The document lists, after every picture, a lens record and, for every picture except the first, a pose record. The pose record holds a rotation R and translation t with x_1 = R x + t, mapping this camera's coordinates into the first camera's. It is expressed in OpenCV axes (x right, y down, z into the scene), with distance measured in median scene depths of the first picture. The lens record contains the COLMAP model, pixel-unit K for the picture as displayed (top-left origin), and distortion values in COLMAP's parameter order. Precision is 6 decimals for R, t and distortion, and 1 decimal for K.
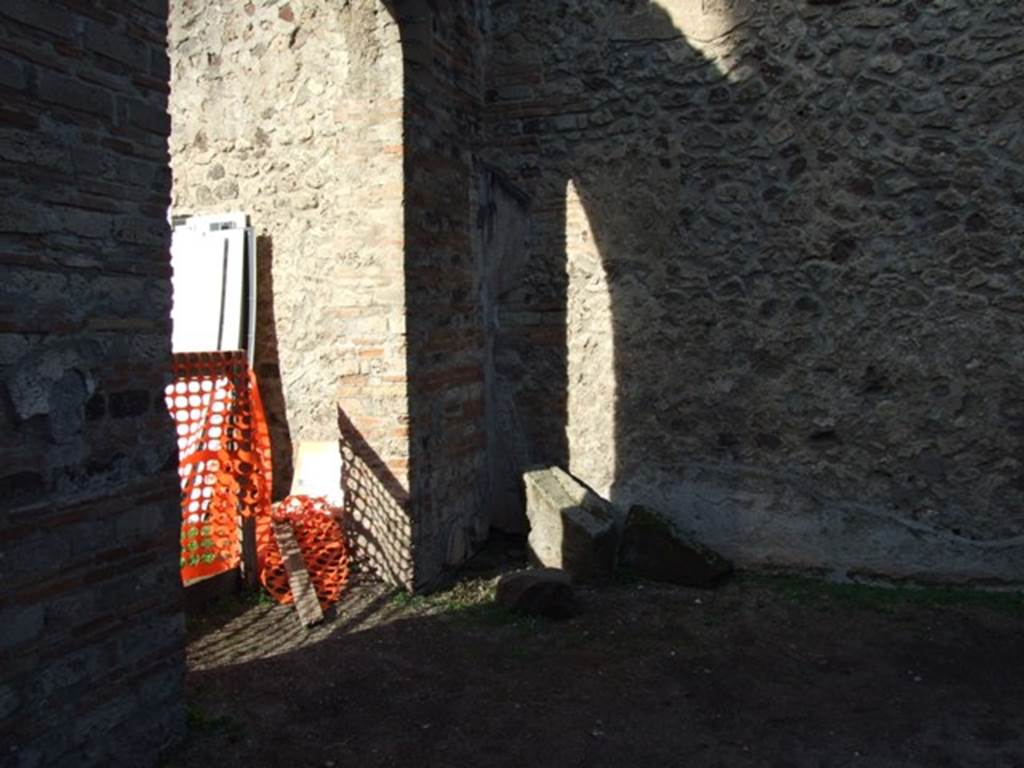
lens RADIAL K [[889.4, 0, 512.0], [0, 889.4, 383.3], [0, 0, 1]] dist [-0.042362, -0.000673]
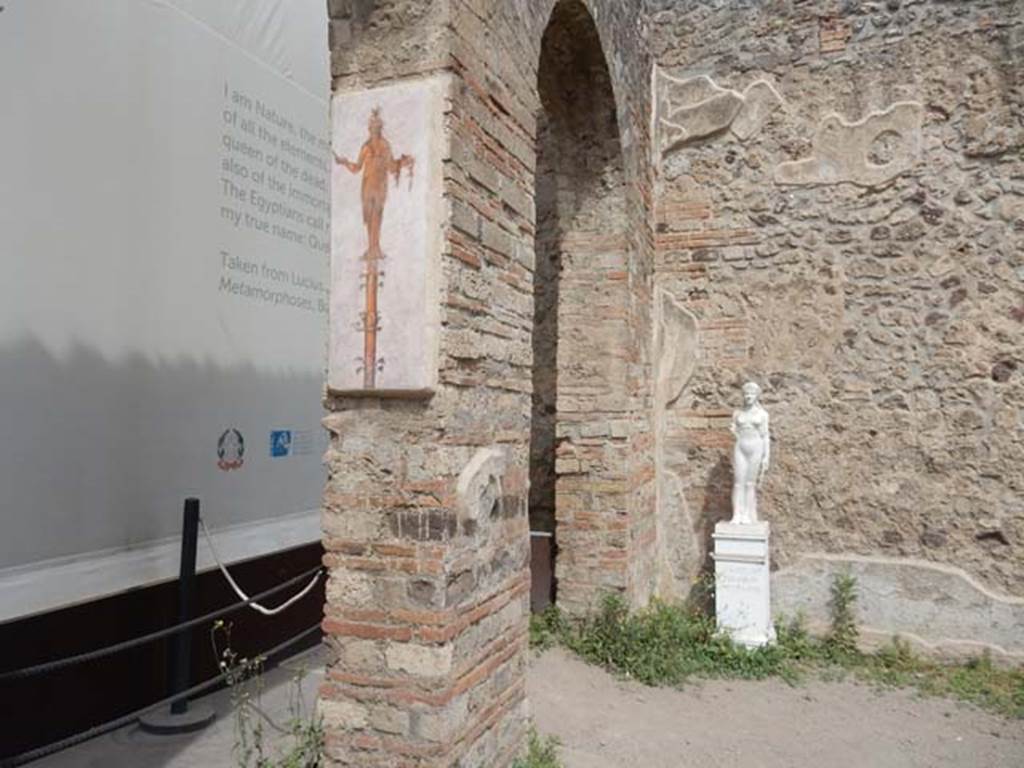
lens RADIAL K [[802.0, 0, 511.9], [0, 802.0, 383.7], [0, 0, 1]] dist [-0.008962, -0.002517]
pose [[0.999770, 0.020130, -0.007456, -0.233898], [-0.020790, 0.994492, -0.102731, -0.014618], [0.005347, 0.102862, 0.994681, -0.015888]]
